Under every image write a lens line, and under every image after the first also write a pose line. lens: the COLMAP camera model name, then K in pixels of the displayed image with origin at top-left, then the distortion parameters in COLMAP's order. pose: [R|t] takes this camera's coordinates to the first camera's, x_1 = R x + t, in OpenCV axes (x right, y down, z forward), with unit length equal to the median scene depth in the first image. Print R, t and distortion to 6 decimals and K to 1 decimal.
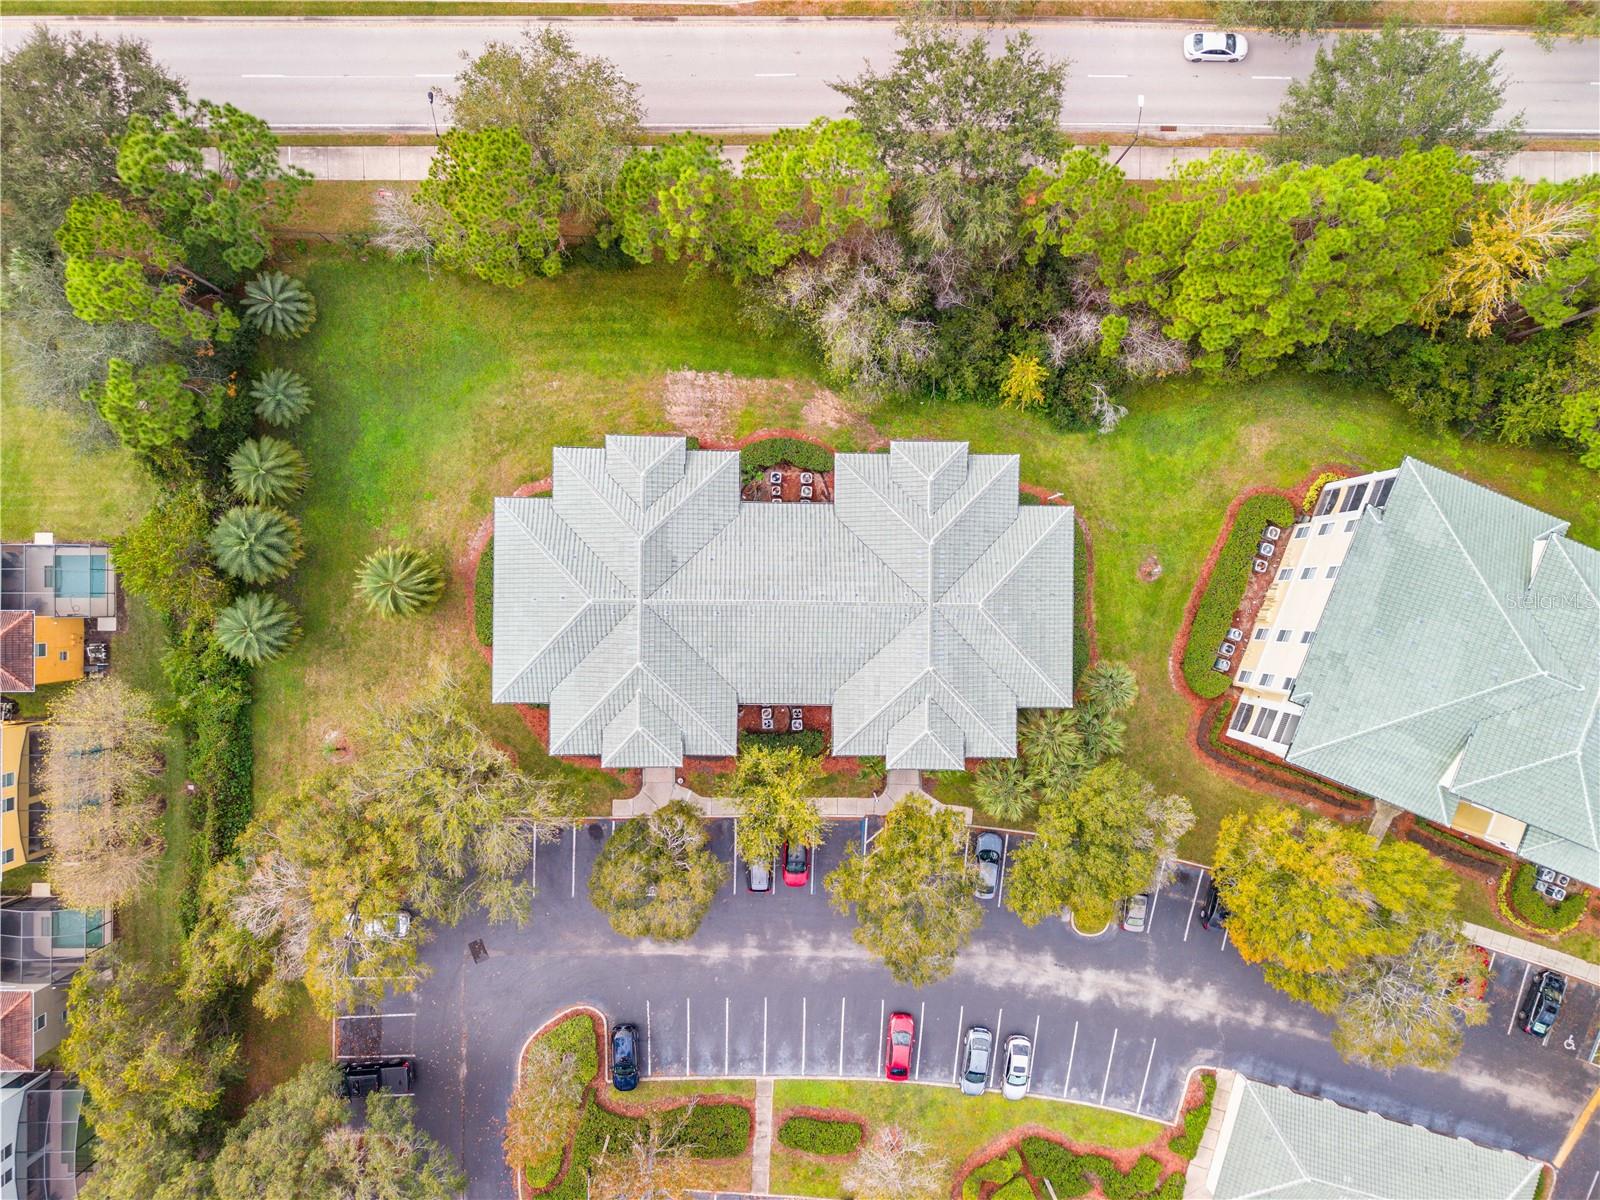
lens RADIAL K [[1087.2, 0, 809.0], [0, 1087.2, 597.0], [0, 0, 1]] dist [0.031041, -0.021553]
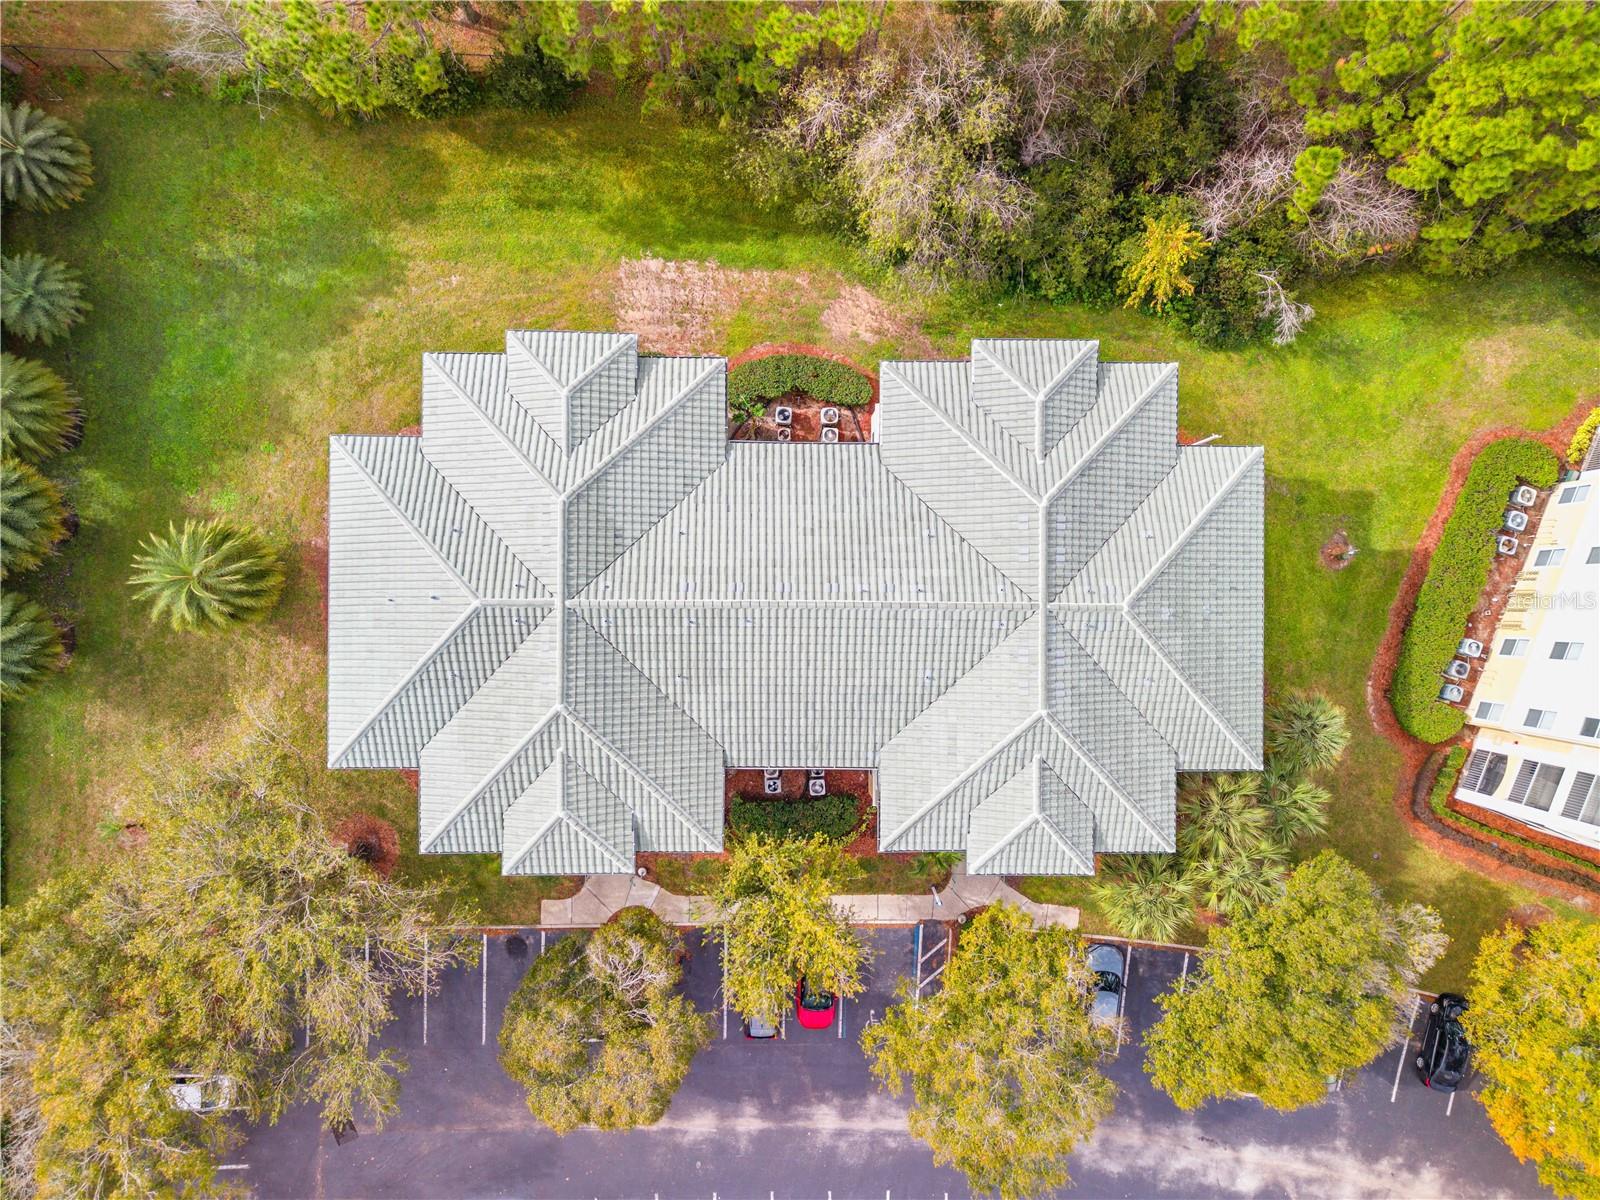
lens RADIAL K [[1087.2, 0, 809.0], [0, 1087.2, 597.0], [0, 0, 1]] dist [0.031041, -0.021553]
pose [[0.999982, -0.004705, -0.003834, -0.013813], [0.004708, 0.999989, 0.000630, 0.000988], [0.003831, -0.000648, 0.999992, 0.357452]]
